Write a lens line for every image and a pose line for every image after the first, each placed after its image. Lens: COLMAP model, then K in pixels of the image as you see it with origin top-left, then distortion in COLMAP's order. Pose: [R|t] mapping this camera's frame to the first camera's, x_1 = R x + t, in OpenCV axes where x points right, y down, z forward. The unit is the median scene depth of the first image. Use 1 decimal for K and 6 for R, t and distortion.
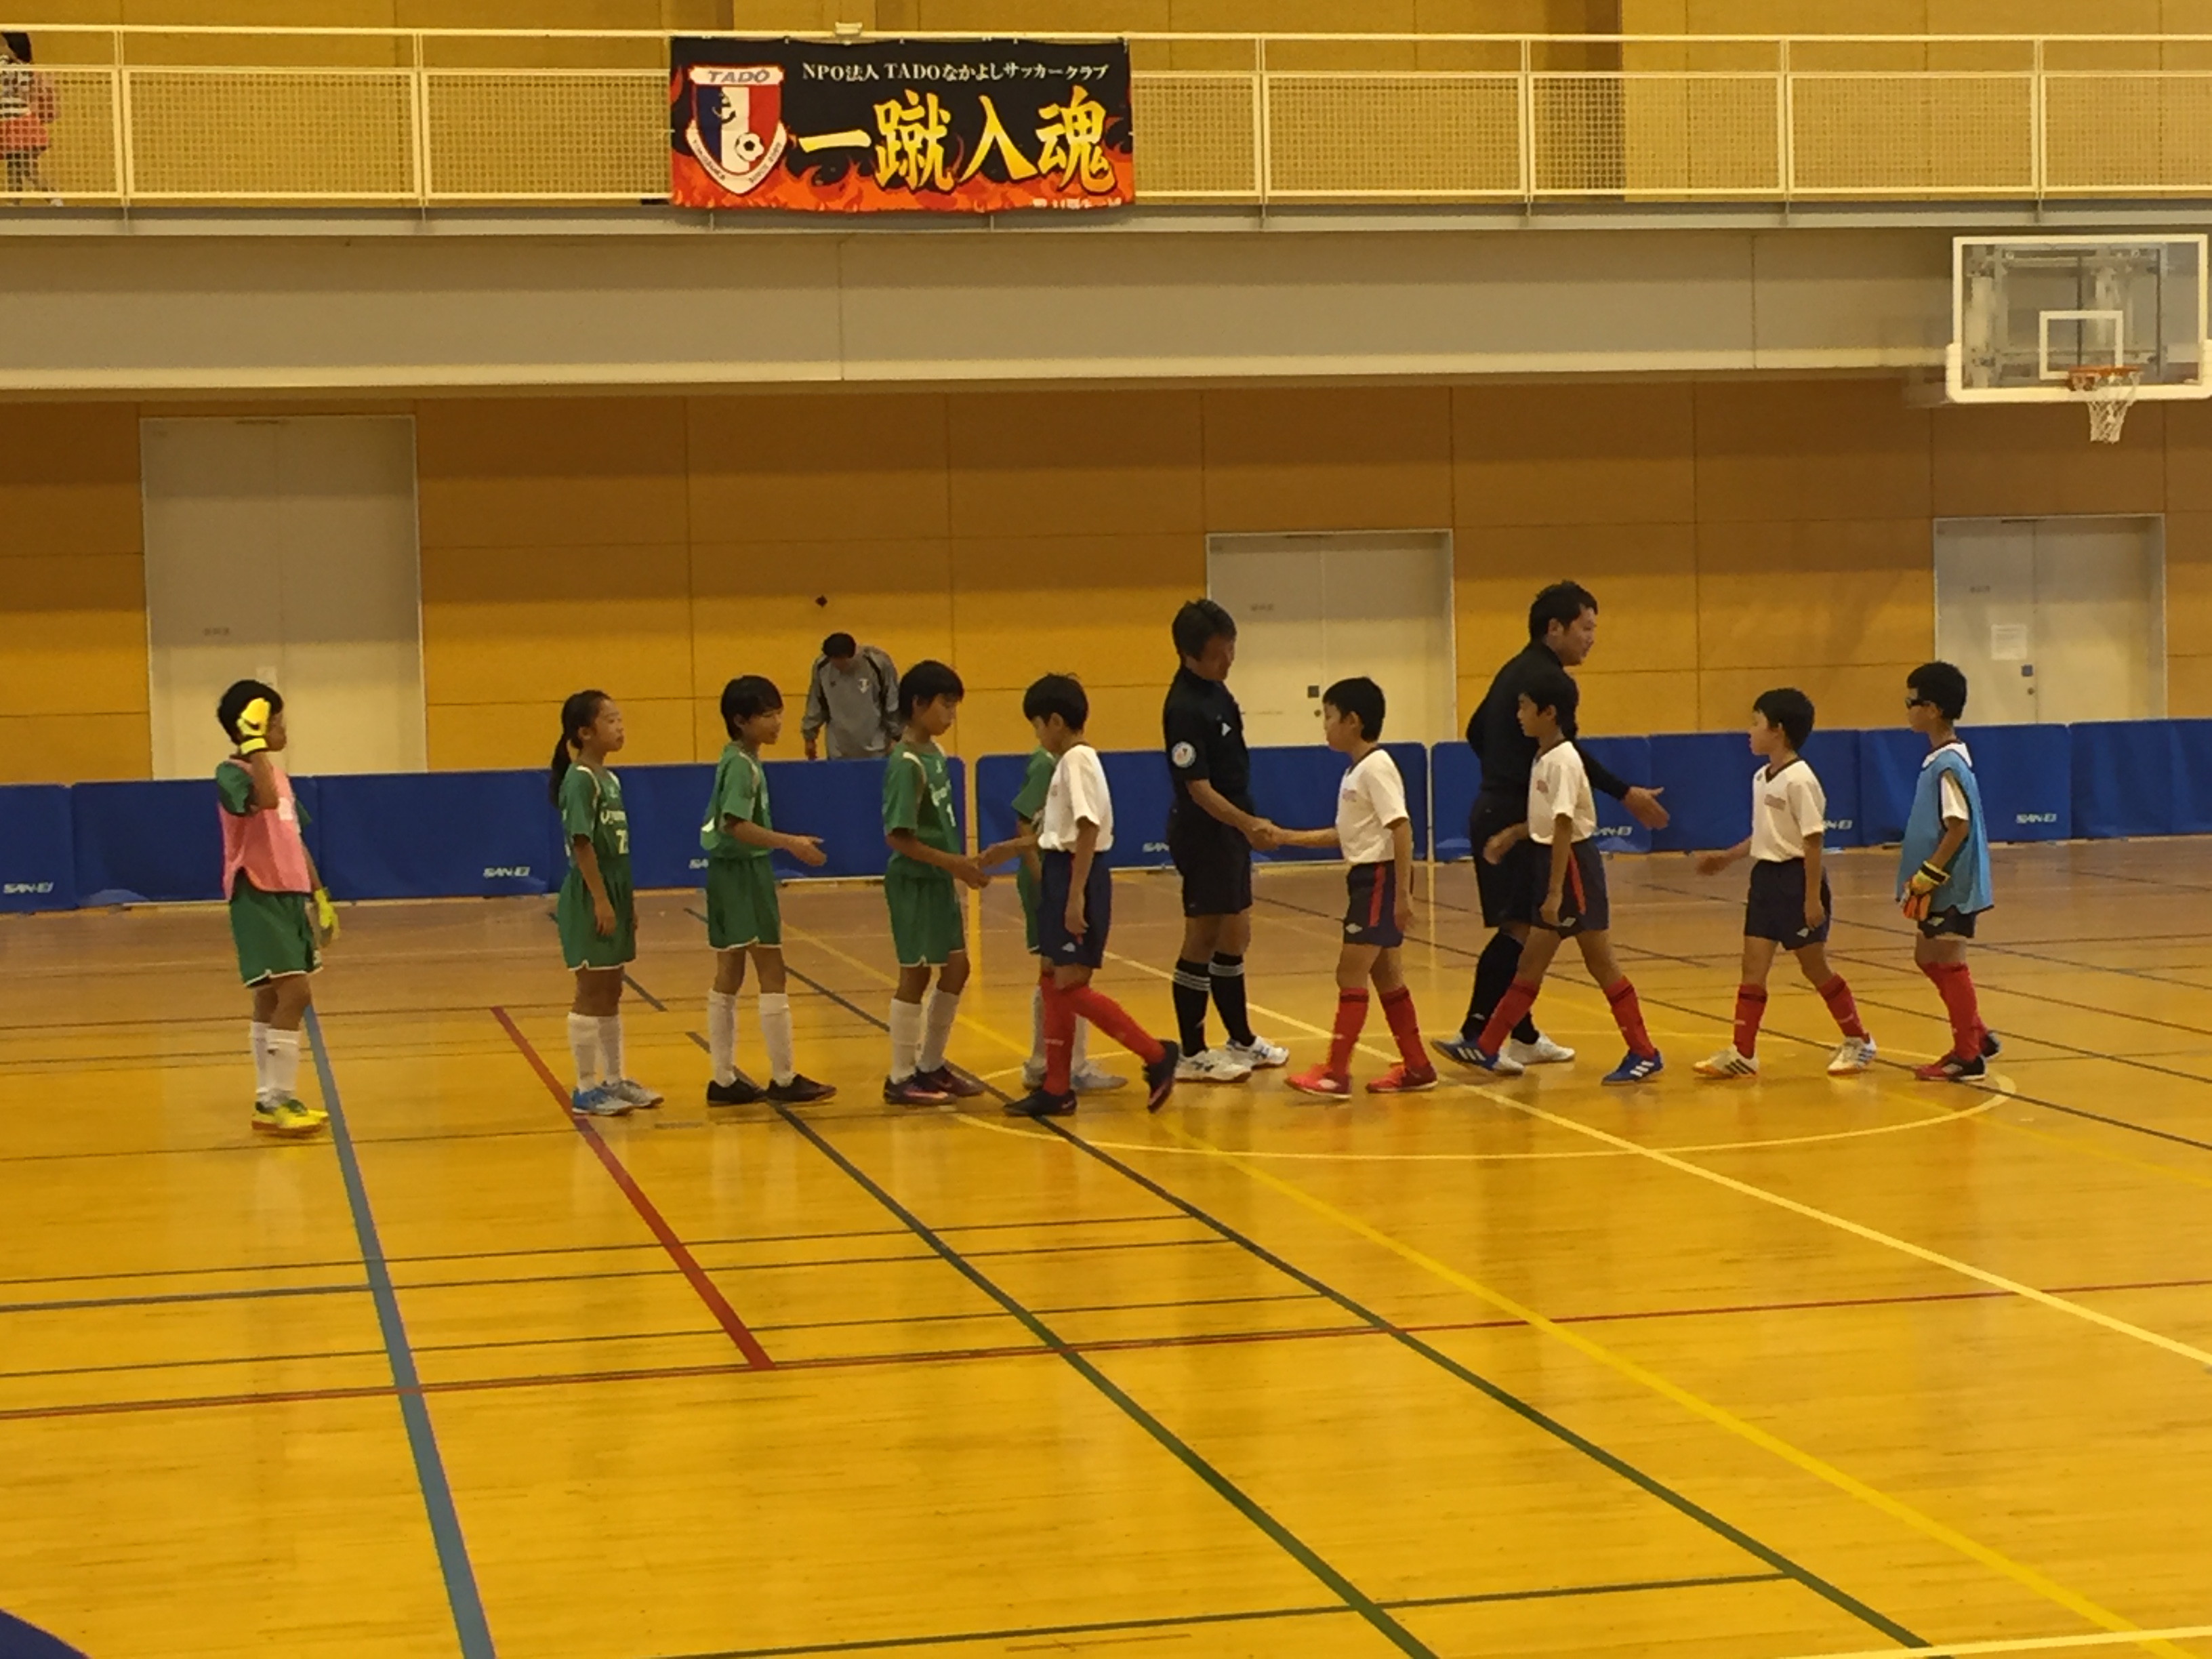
lens RADIAL K [[4295.3, 0, 1105.7], [0, 4295.3, 825.7], [0, 0, 1]] dist [0.039342, 0.000000]
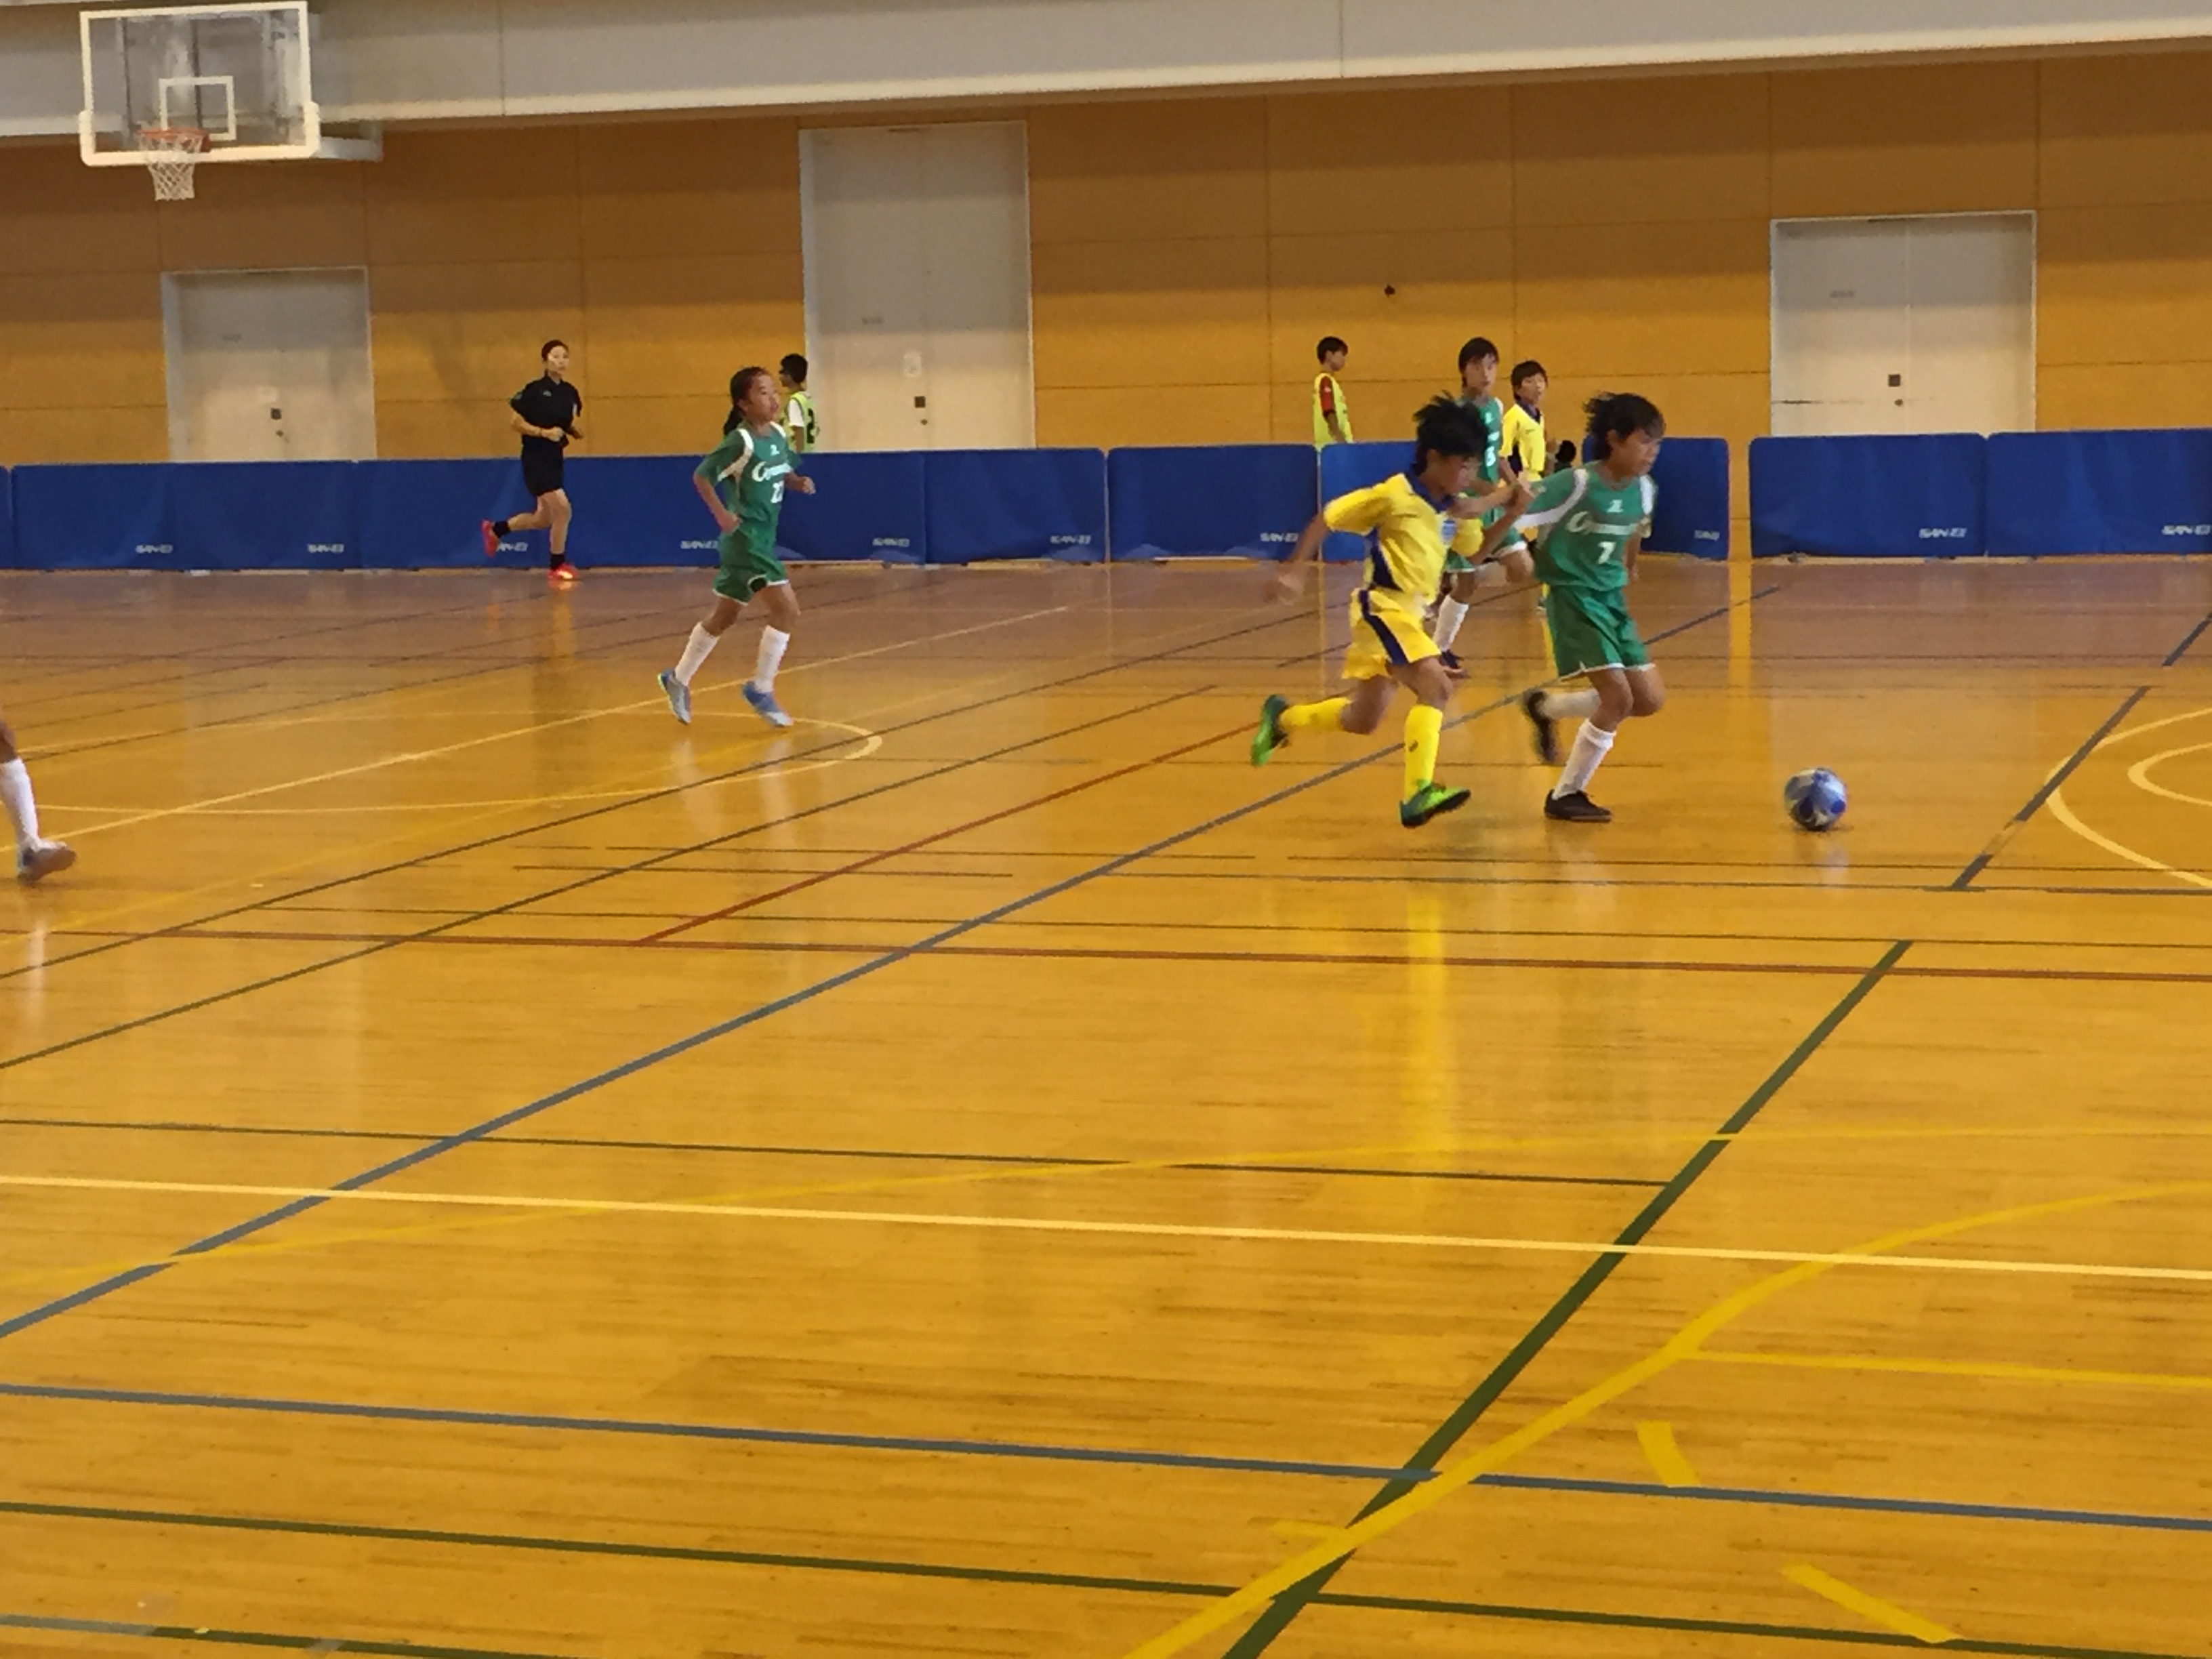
lens RADIAL K [[4155.7, 0, 1107.5], [0, 4155.7, 832.9], [0, 0, 1]] dist [0.057715, 0.000000]
pose [[0.866042, 0.062337, -0.496070, 0.399645], [-0.018671, 0.995537, 0.092504, -0.013722], [0.499622, -0.070850, 0.863341, 0.085380]]
